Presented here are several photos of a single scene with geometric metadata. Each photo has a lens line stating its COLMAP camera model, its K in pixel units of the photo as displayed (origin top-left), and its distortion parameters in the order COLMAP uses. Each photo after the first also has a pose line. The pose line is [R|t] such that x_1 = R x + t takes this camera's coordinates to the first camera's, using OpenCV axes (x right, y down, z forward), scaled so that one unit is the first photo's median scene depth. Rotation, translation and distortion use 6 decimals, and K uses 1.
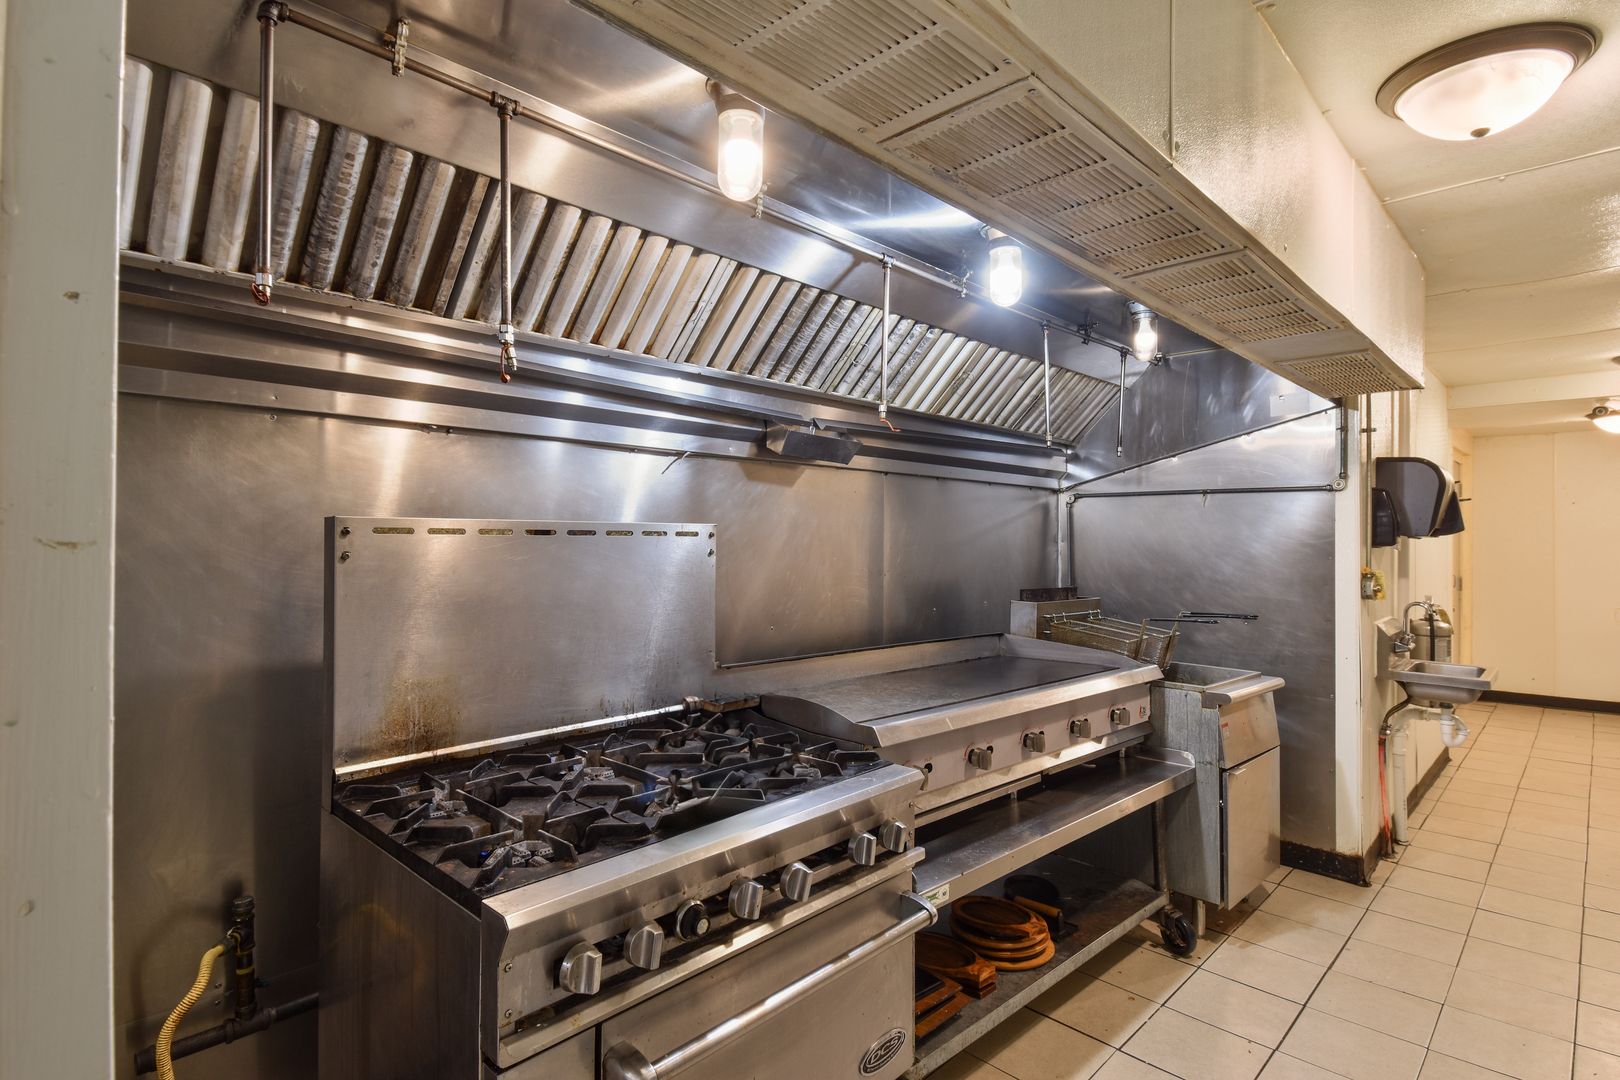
lens RADIAL K [[899.4, 0, 810.2], [0, 899.4, 532.8], [0, 0, 1]] dist [0.026603, -0.025800]
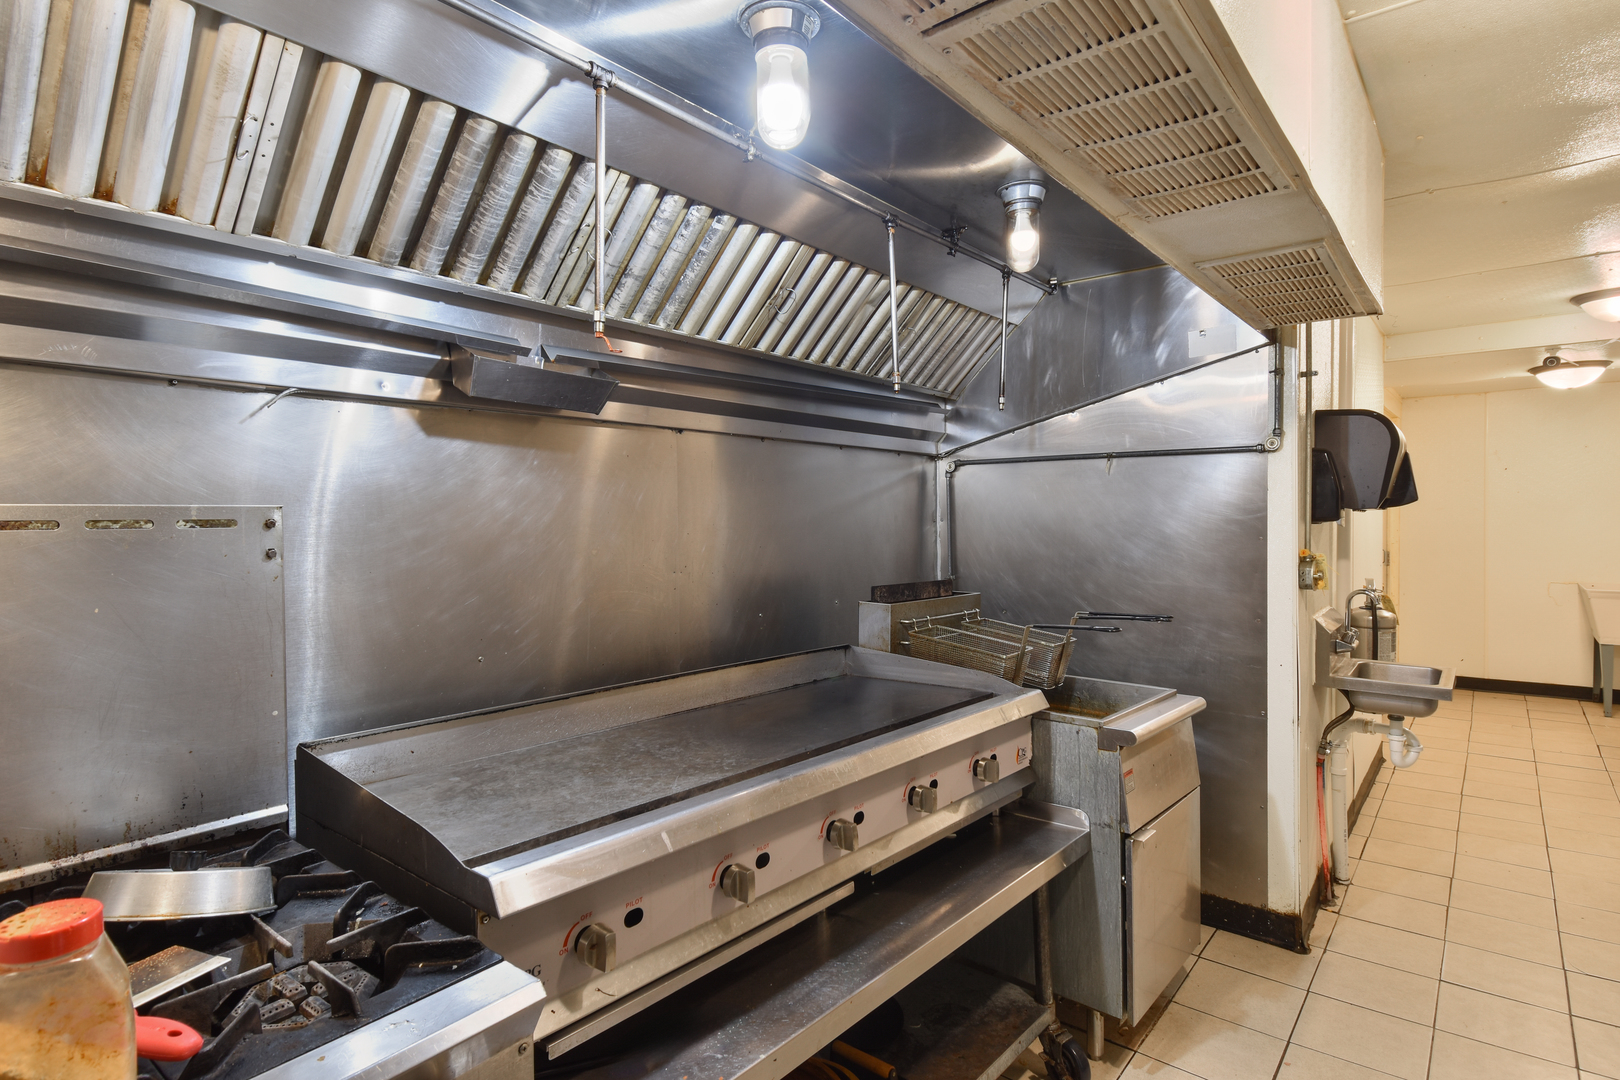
lens RADIAL K [[852.4, 0, 864.0], [0, 852.4, 537.1], [0, 0, 1]] dist [0.025223, -0.017858]
pose [[0.994357, -0.016108, 0.104860, 0.153531], [0.012617, 0.999346, 0.033873, -0.002208], [-0.105337, -0.032359, 0.993910, 0.296704]]
